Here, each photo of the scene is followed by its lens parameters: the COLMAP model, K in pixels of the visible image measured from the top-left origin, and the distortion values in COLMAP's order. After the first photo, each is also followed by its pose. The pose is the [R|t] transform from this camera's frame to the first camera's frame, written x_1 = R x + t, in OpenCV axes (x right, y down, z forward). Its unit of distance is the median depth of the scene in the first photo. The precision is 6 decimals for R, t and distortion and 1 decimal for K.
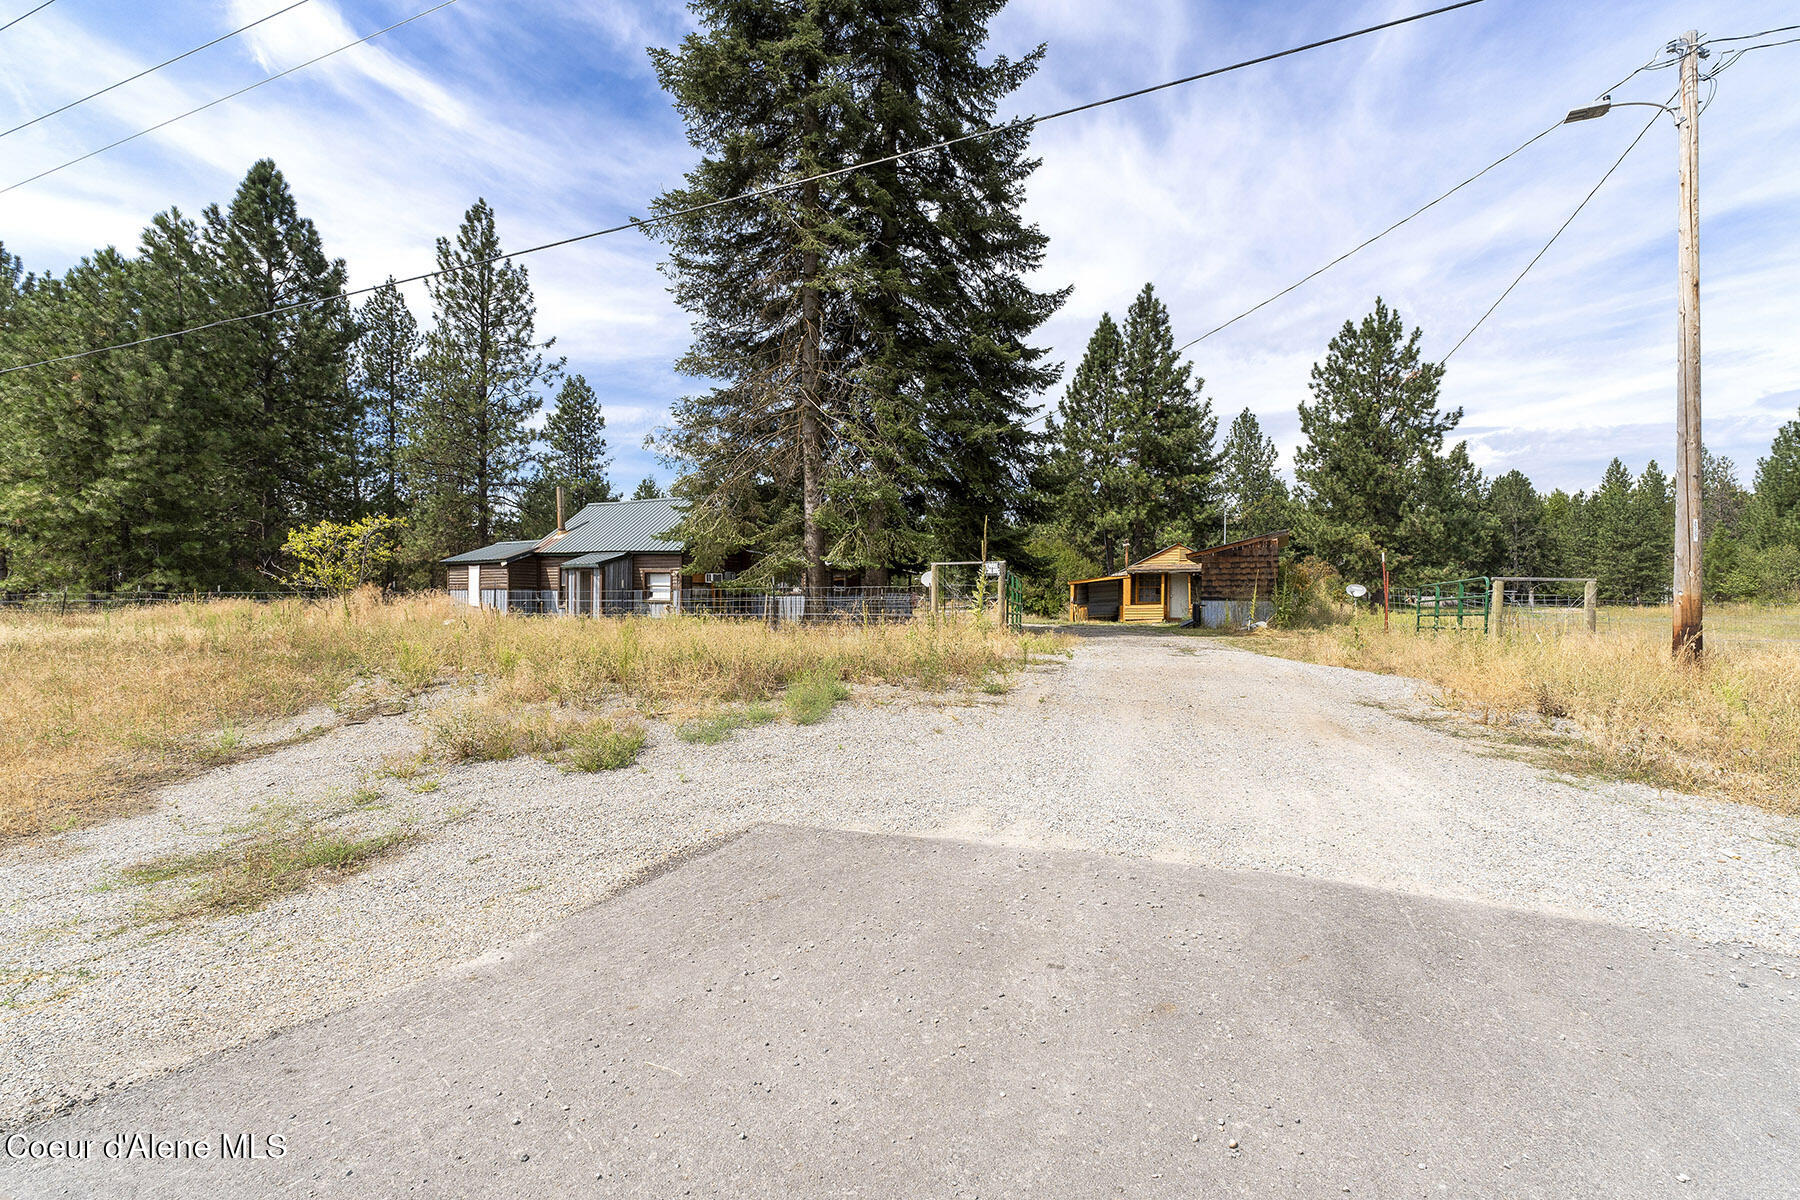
lens RADIAL K [[757.1, 0, 905.2], [0, 757.1, 597.1], [0, 0, 1]] dist [0.009129, 0.000247]
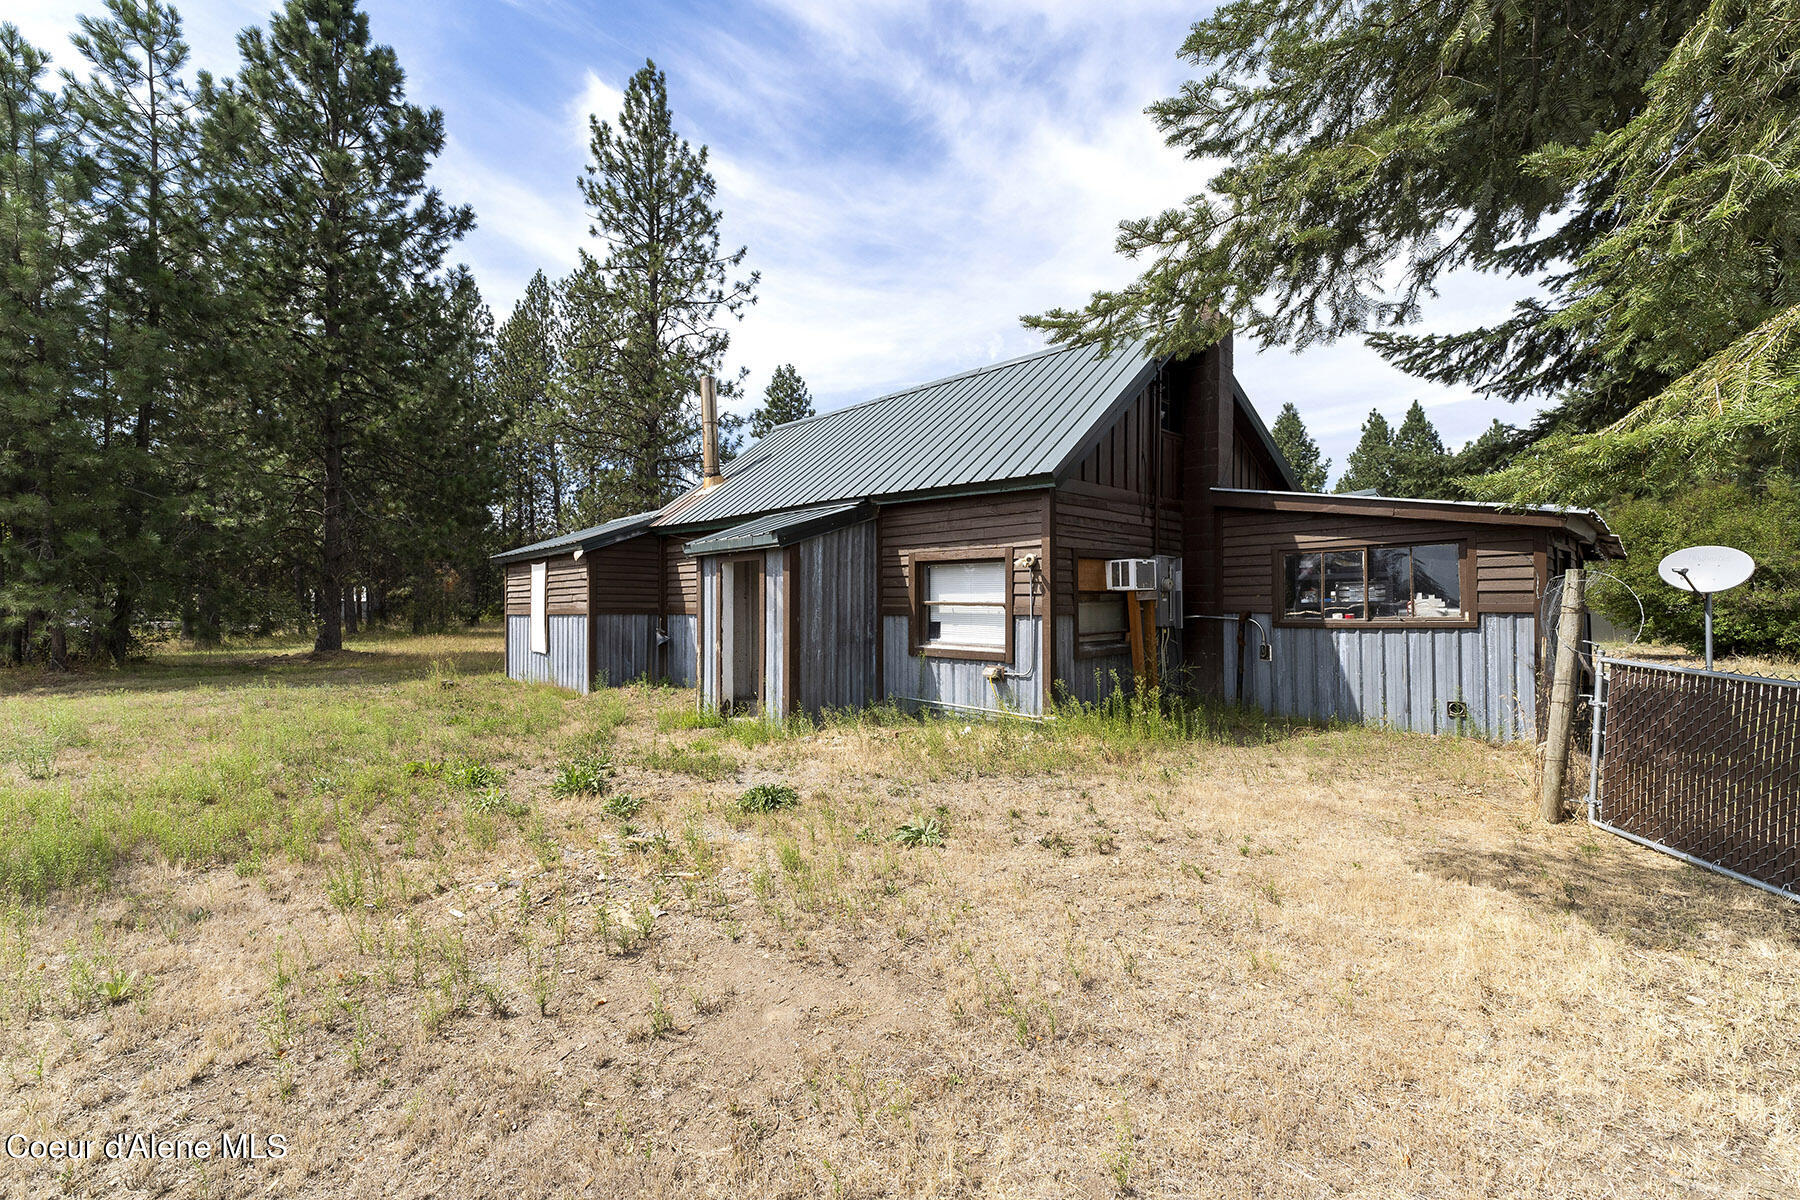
lens RADIAL K [[757.1, 0, 898.4], [0, 757.1, 601.3], [0, 0, 1]] dist [0.009129, 0.000247]
pose [[0.963008, -0.011337, -0.269235, -0.214033], [0.009000, 0.999910, -0.009911, -0.010259], [0.269324, 0.007122, 0.963023, 0.557980]]
